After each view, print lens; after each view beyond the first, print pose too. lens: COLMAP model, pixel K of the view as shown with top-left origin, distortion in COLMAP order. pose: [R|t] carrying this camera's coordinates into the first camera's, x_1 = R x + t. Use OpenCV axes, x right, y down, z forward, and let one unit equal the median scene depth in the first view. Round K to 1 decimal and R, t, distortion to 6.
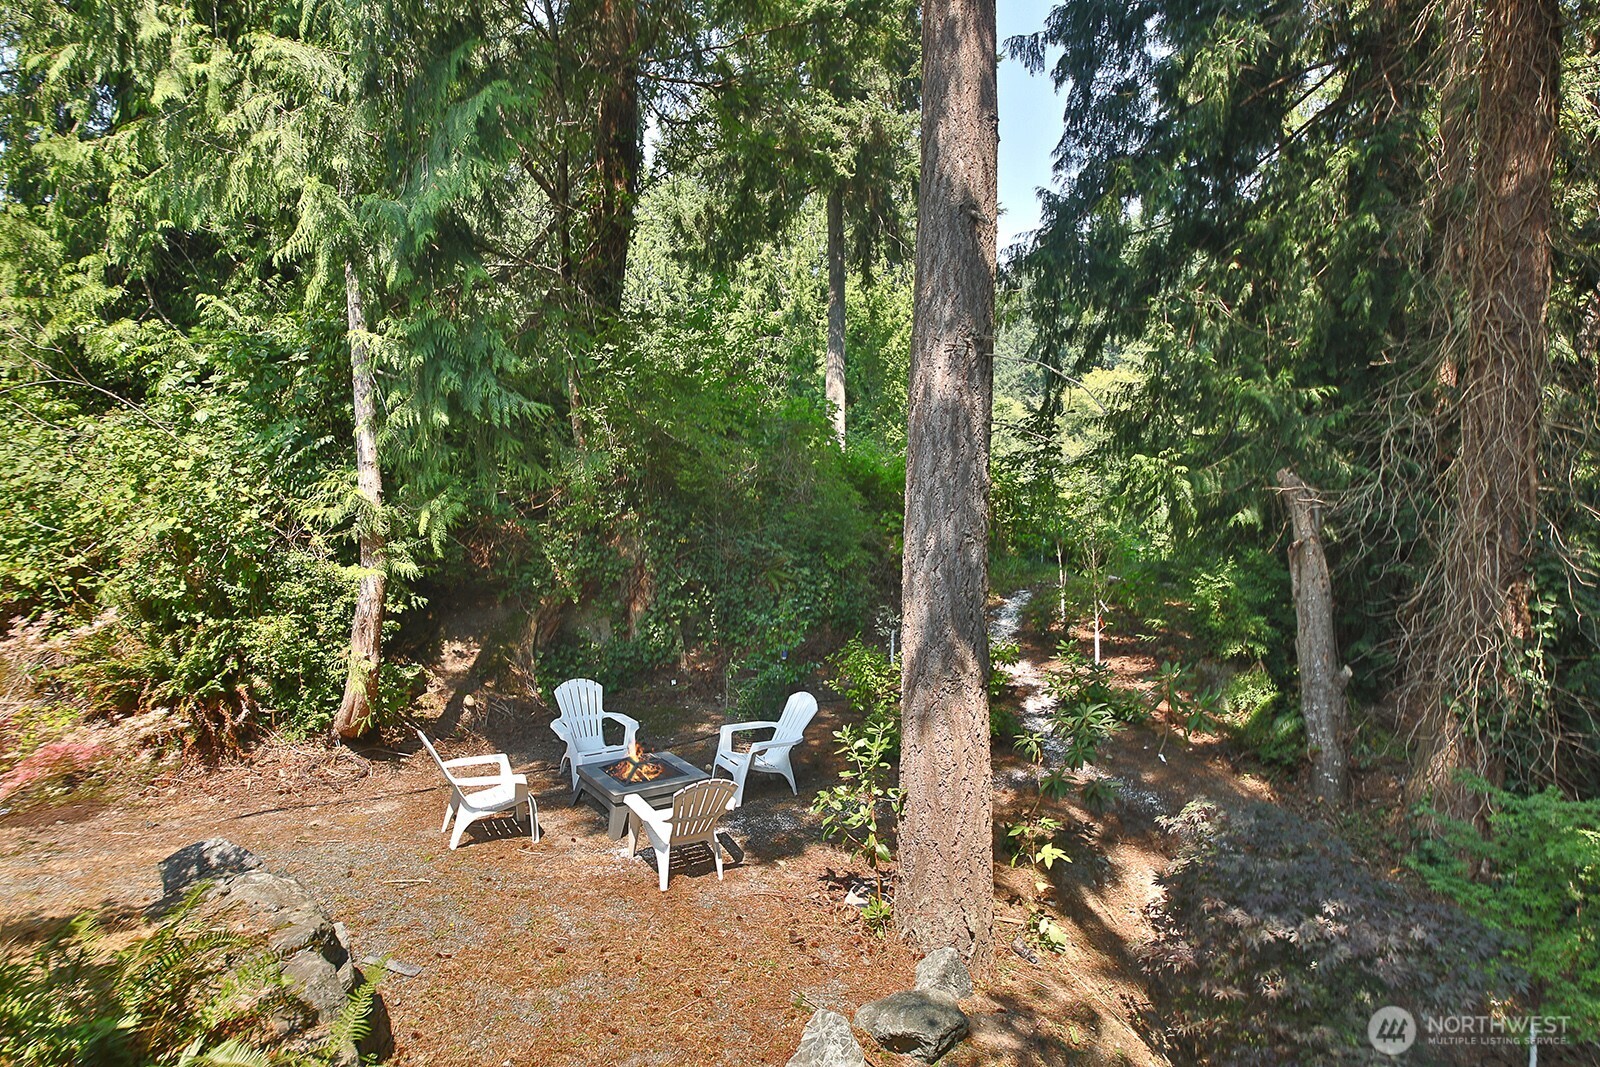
lens RADIAL K [[927.6, 0, 799.5], [0, 927.6, 537.1], [0, 0, 1]] dist [0.031719, -0.002648]
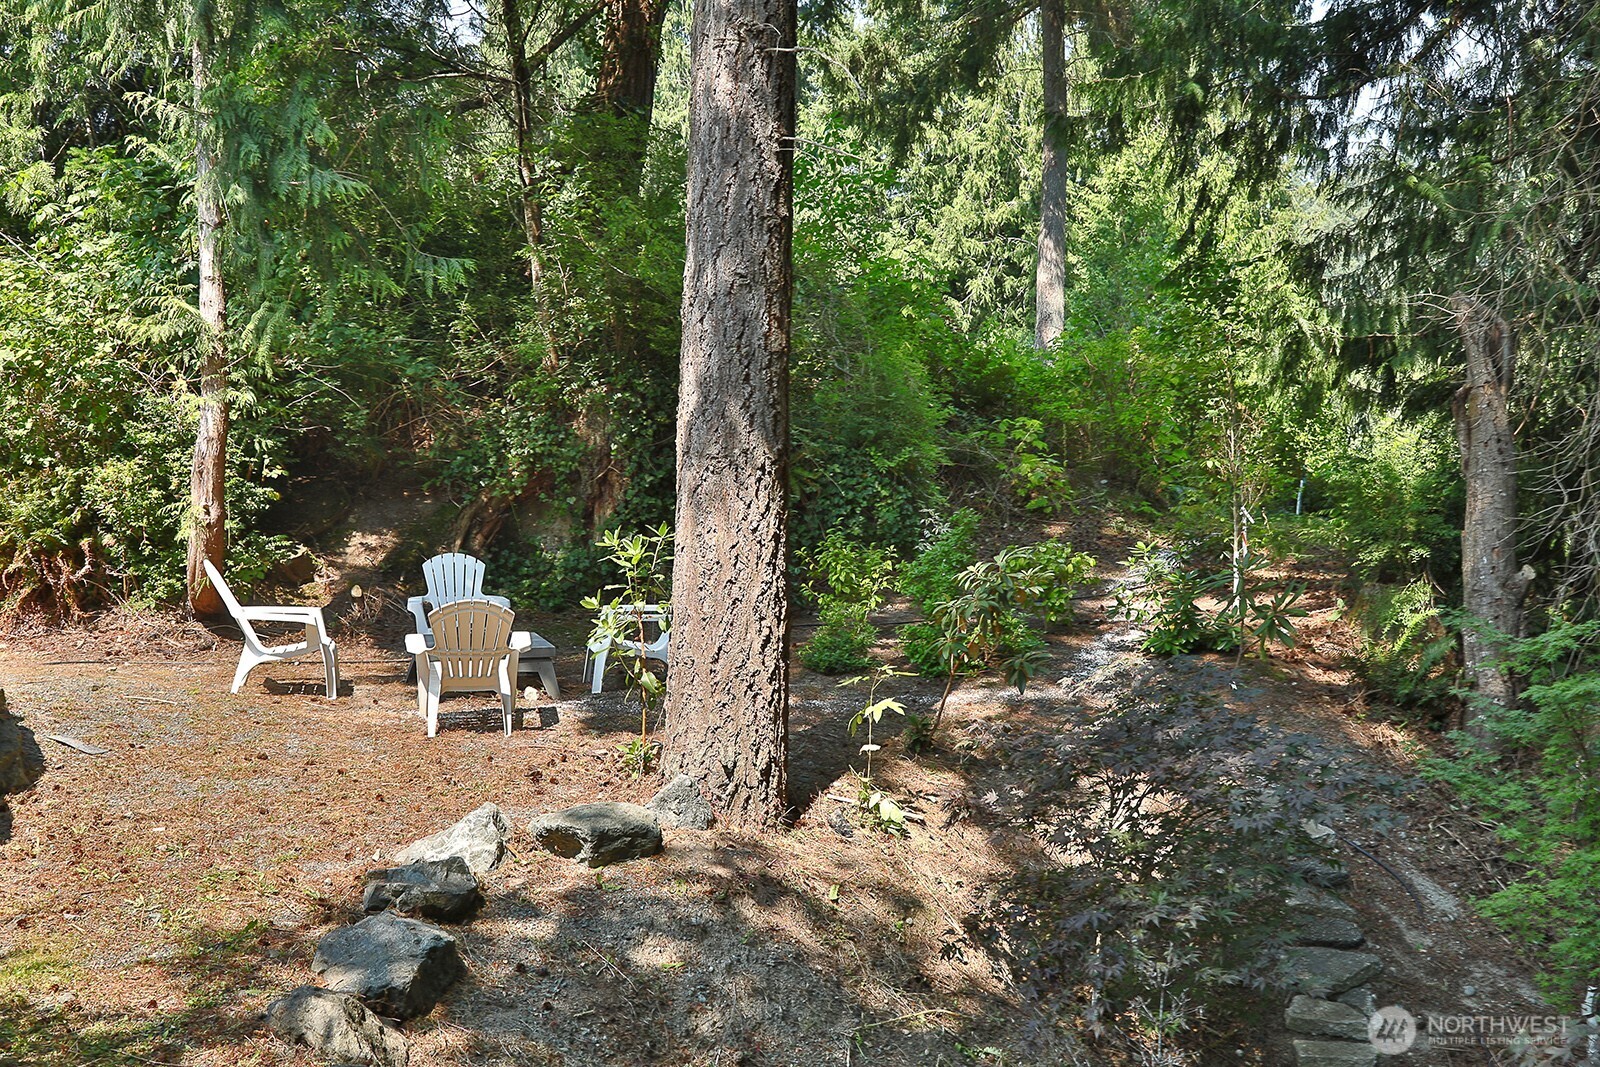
lens RADIAL K [[1356.7, 0, 802.7], [0, 1356.7, 529.3], [0, 0, 1]] dist [-0.032120, 0.029801]
pose [[0.974857, 0.011150, -0.222553, 0.329967], [-0.016131, 0.999658, -0.020575, 0.159630], [0.222247, 0.023647, 0.974704, -0.076506]]
